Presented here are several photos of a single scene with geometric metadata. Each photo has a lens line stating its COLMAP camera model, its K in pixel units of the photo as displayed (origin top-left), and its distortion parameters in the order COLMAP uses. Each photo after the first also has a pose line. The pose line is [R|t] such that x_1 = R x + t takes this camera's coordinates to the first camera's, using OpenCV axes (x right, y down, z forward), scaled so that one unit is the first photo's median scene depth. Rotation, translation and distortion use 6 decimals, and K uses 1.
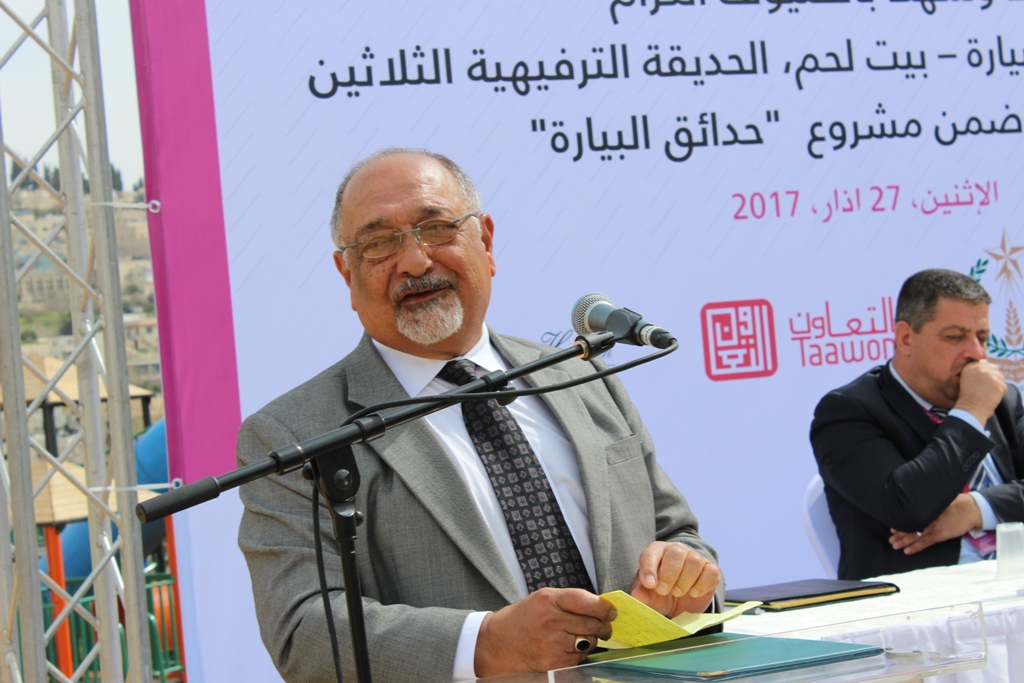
lens RADIAL K [[2458.2, 0, 509.4], [0, 2458.2, 308.7], [0, 0, 1]] dist [0.071871, 0.365193]
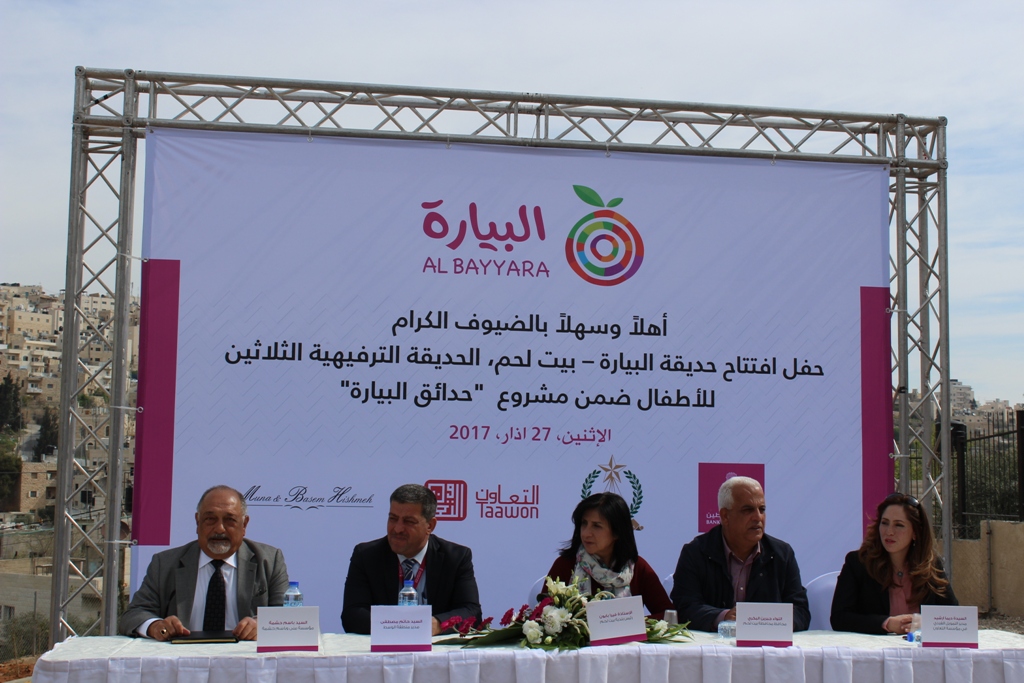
lens RADIAL K [[1433.1, 0, 498.6], [0, 1433.1, 335.0], [0, 0, 1]] dist [-0.031166, 0.016009]
pose [[0.955587, 0.075649, -0.284835, 0.446094], [-0.090892, 0.995030, -0.040665, -0.075308], [0.280343, 0.064748, 0.957714, -0.085223]]
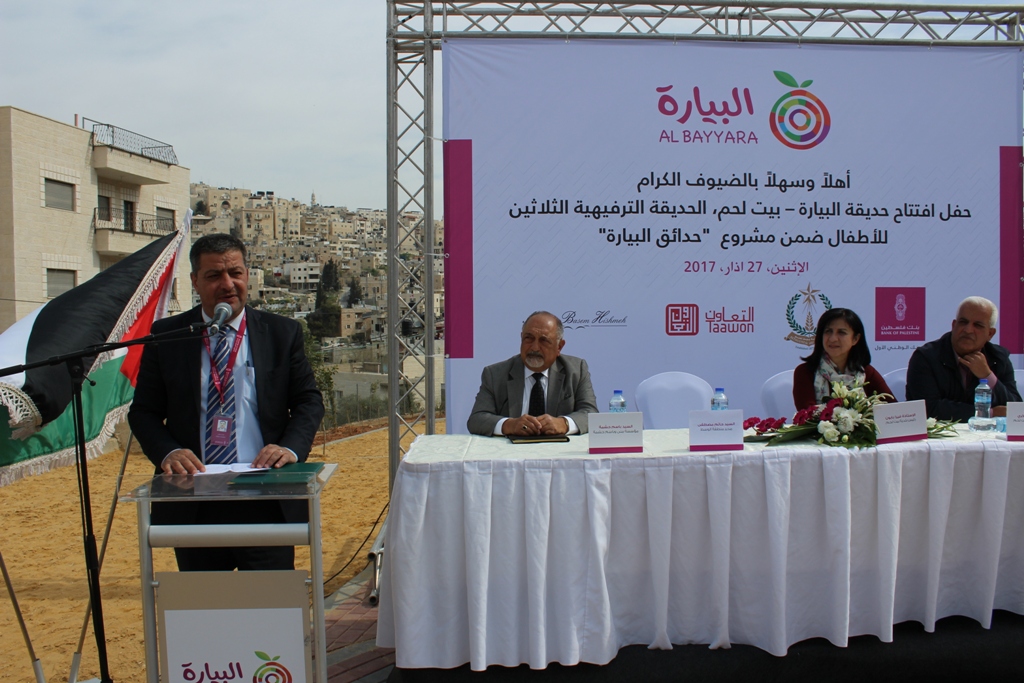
lens RADIAL K [[858.6, 0, 497.2], [0, 858.6, 336.8], [0, 0, 1]] dist [-0.179019, 0.149292]
pose [[0.909709, 0.094435, -0.404366, 0.274002], [-0.060057, 0.993480, 0.096904, -0.042781], [0.410881, -0.063869, 0.909449, 0.129519]]
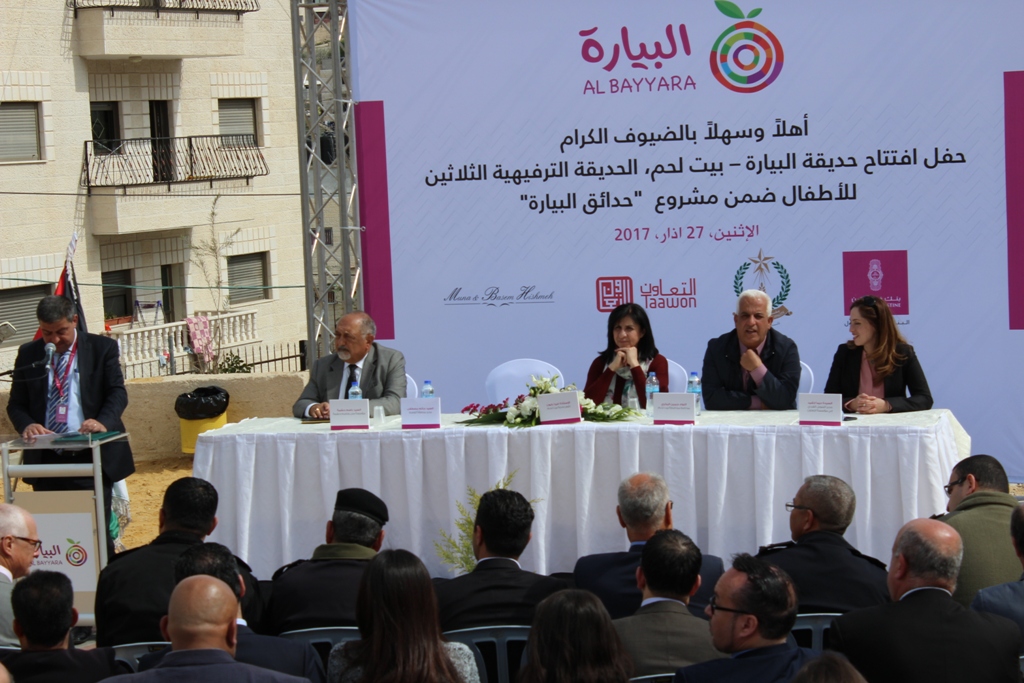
lens RADIAL K [[2416.7, 0, 512.0], [0, 2416.7, 341.5], [0, 0, 1]] dist [-0.032630, 0.430539]
pose [[0.757326, 0.113504, -0.643098, 1.434266], [-0.001793, 0.985137, 0.171760, -0.320966], [0.653035, -0.128925, 0.746273, -0.701880]]
